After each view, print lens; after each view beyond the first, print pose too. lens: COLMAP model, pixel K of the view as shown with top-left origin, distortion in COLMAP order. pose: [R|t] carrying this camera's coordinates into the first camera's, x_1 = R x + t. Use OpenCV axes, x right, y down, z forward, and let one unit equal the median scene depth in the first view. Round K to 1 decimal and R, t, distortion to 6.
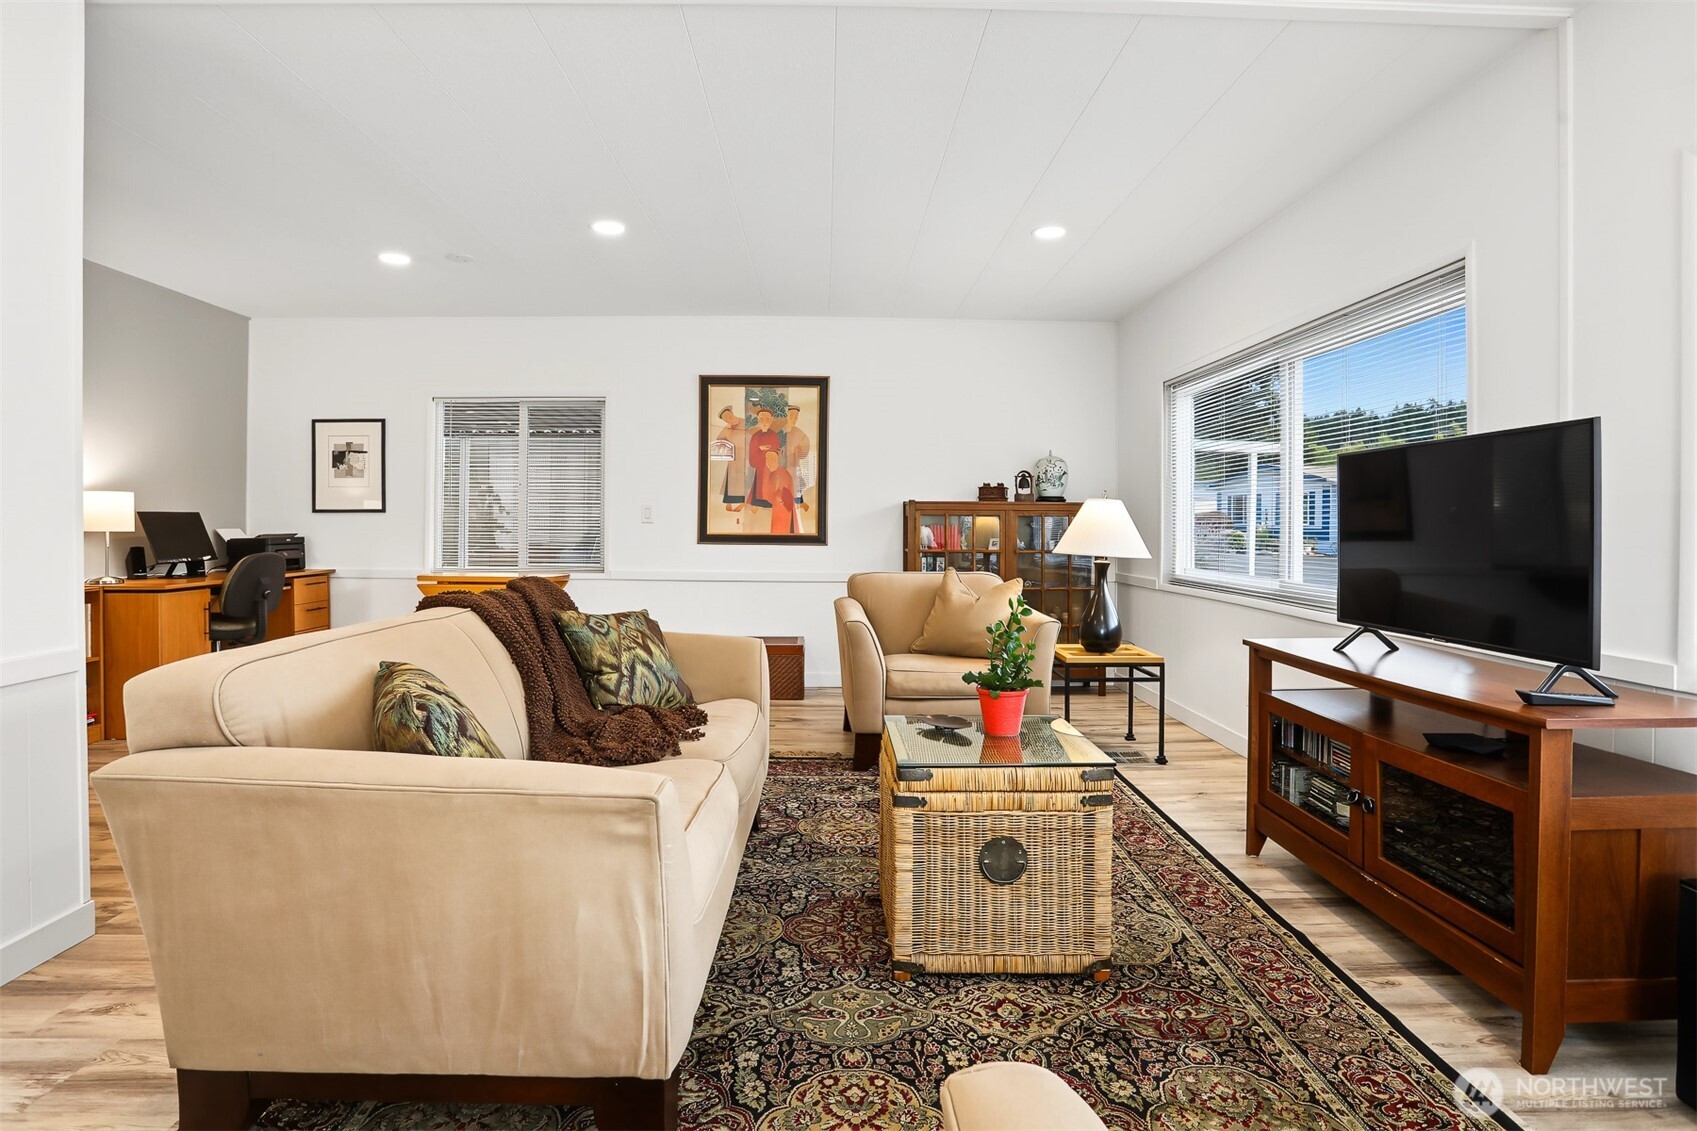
lens RADIAL K [[868.9, 0, 847.9], [0, 868.9, 527.7], [0, 0, 1]] dist [-0.065985, 0.020249]
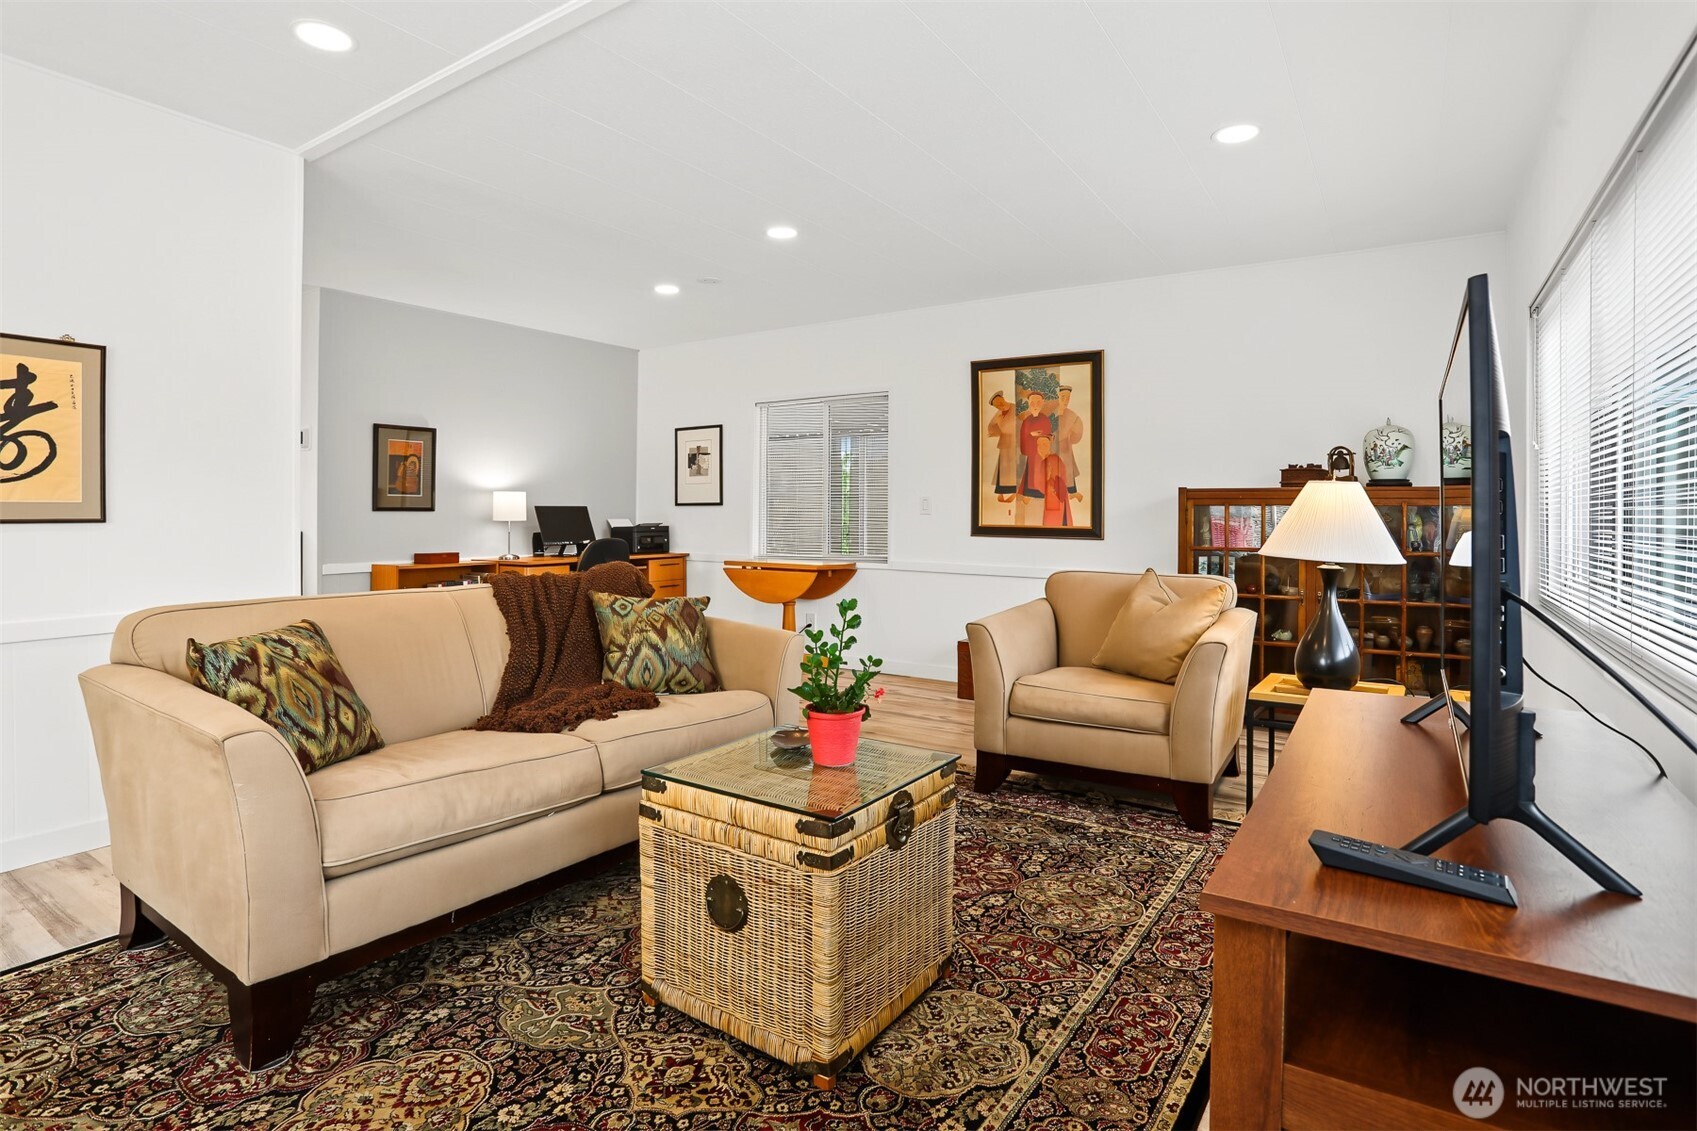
lens RADIAL K [[868.9, 0, 817.5], [0, 868.9, 508.7], [0, 0, 1]] dist [-0.065985, 0.020249]
pose [[0.813438, -0.003450, -0.581642, 0.273389], [-0.004297, 0.999919, -0.011940, 0.000197], [0.581636, 0.012212, 0.813358, 0.125520]]
